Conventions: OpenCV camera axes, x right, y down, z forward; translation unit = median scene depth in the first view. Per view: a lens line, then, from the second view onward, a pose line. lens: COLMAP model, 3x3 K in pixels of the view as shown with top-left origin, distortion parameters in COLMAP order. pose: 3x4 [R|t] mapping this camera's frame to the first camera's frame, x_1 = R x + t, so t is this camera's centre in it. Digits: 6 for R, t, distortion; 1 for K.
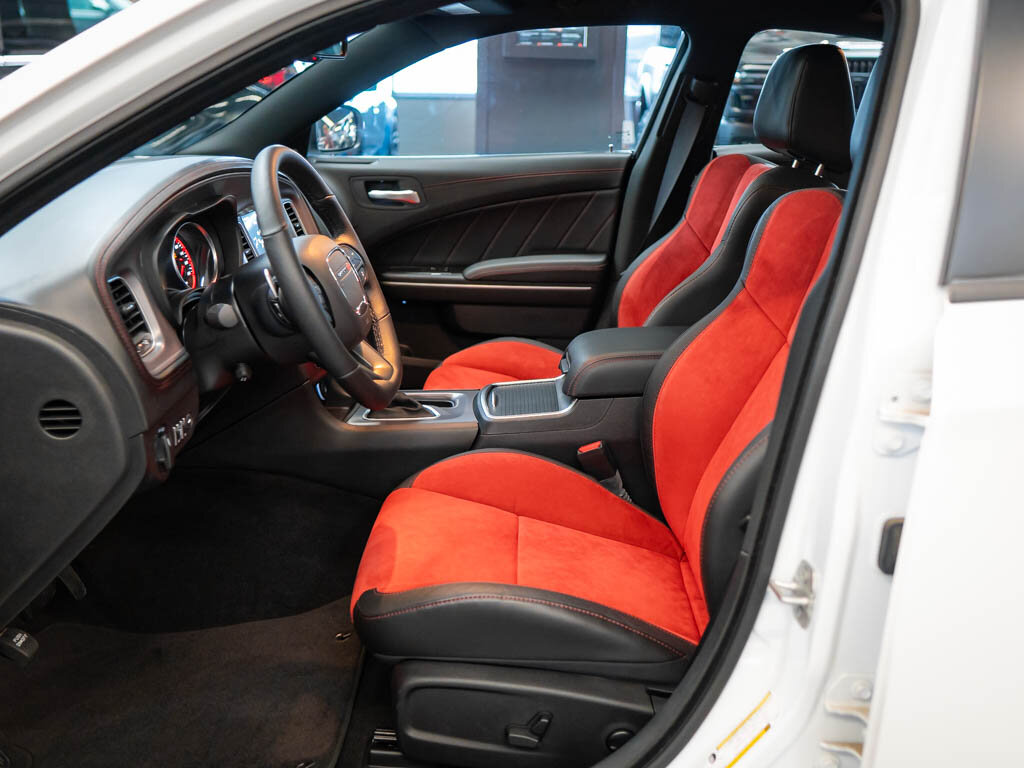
lens RADIAL K [[845.5, 0, 564.0], [0, 845.5, 389.1], [0, 0, 1]] dist [-0.002217, -0.000345]
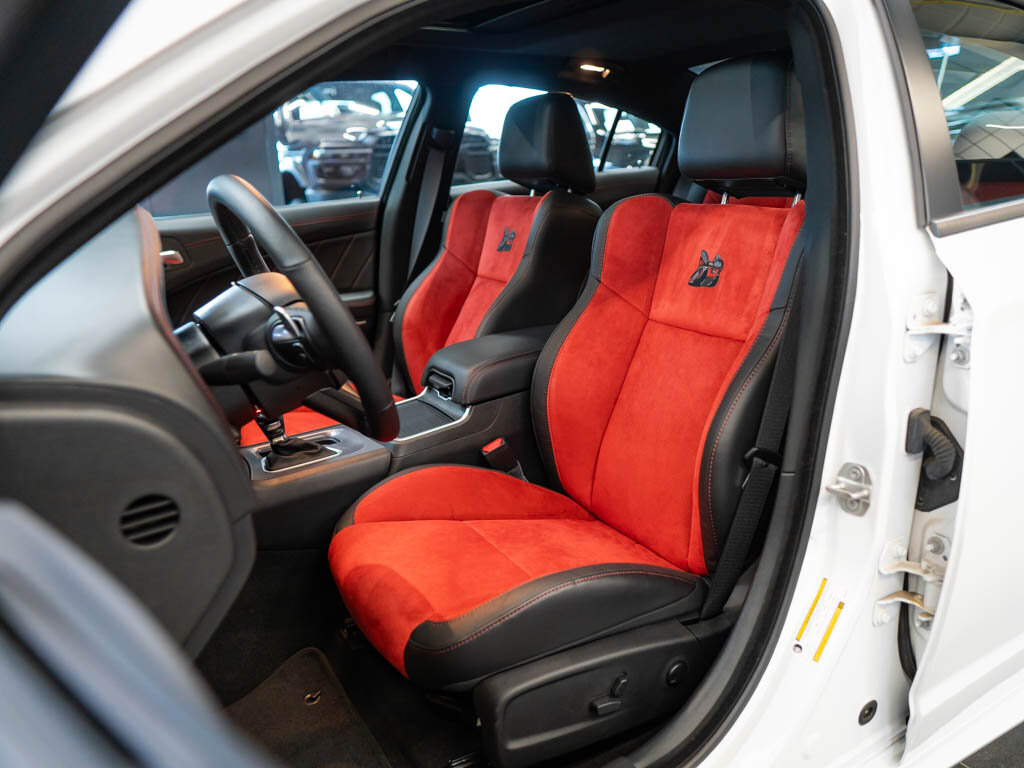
lens RADIAL K [[689.5, 0, 512.1], [0, 689.5, 396.1], [0, 0, 1]] dist [-0.004127, -0.001084]
pose [[0.872581, -0.197186, 0.446901, -0.348019], [0.207189, 0.977930, 0.026952, -0.014041], [-0.442353, 0.069075, 0.894177, 0.182955]]
